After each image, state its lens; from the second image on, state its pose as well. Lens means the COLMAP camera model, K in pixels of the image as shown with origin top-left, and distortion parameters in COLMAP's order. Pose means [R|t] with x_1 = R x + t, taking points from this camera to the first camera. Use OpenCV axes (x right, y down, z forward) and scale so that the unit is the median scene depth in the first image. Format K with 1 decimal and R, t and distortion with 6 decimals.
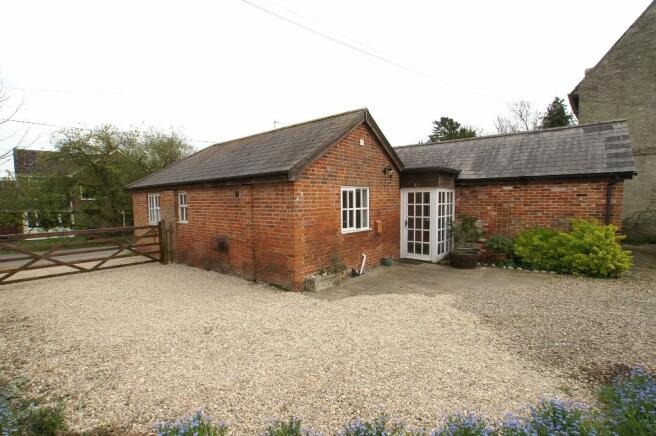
lens RADIAL K [[312.9, 0, 328.0], [0, 312.9, 218.0], [0, 0, 1]] dist [0.002456, 0.000295]
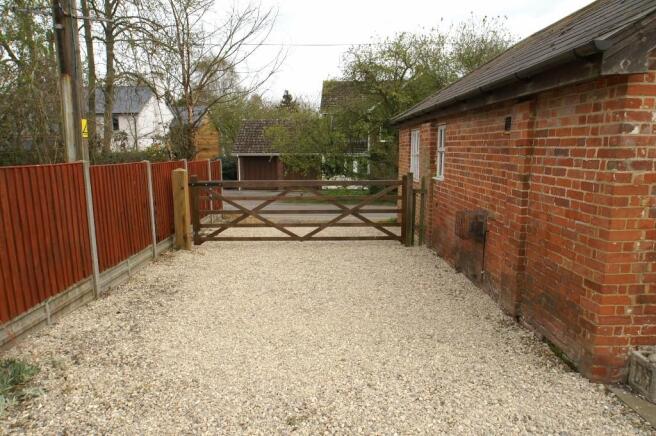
lens RADIAL K [[469.8, 0, 328.3], [0, 469.8, 235.9], [0, 0, 1]] dist [-0.015996, 0.006087]
pose [[0.654521, 0.150253, -0.740963, 0.072552], [-0.050086, 0.986517, 0.155804, -0.008404], [0.754383, -0.064865, 0.653222, 0.364043]]
